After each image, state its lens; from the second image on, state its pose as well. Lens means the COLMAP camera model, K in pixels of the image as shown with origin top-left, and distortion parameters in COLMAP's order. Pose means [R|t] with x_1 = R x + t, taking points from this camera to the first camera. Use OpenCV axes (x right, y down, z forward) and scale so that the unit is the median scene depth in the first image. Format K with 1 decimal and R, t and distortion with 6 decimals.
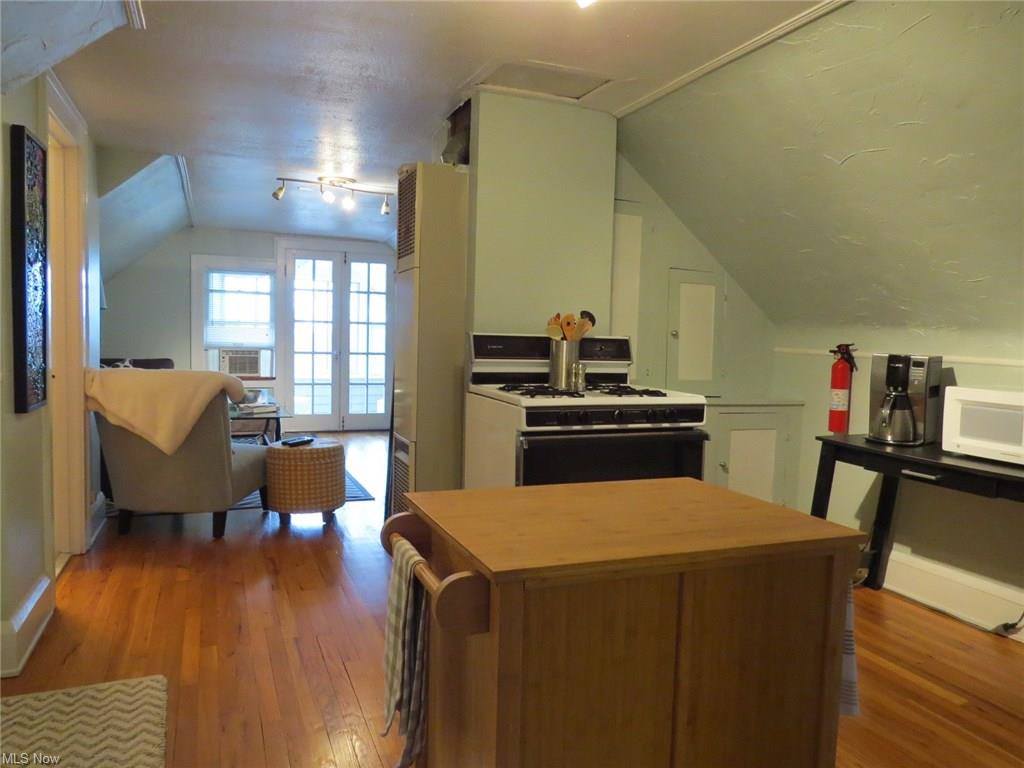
lens RADIAL K [[743.0, 0, 512.0], [0, 743.0, 384.0], [0, 0, 1]] dist [-0.032845, -0.000036]
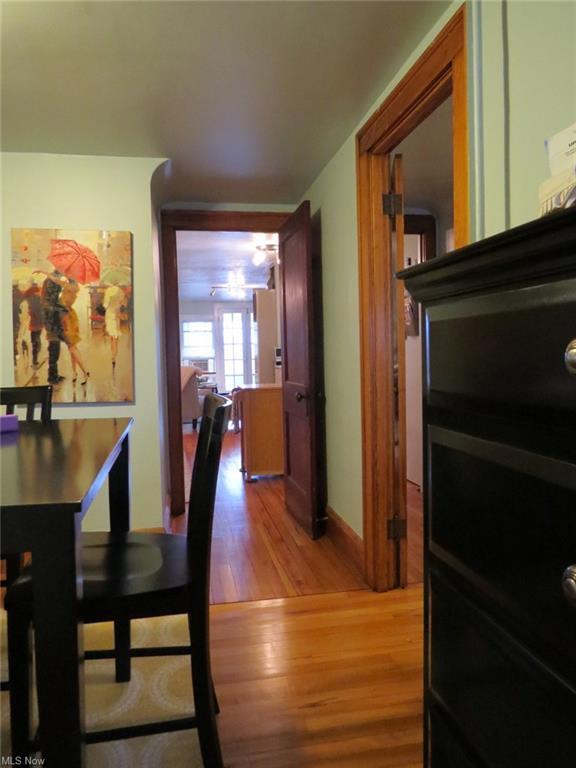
lens RADIAL K [[557.2, 0, 288.0], [0, 557.2, 384.0], [0, 0, 1]] dist [-0.032845, -0.000036]
pose [[0.981278, -0.039107, -0.188585, 0.158780], [0.040040, 0.999197, 0.001140, 0.028528], [0.188389, -0.008669, 0.982056, -0.455758]]
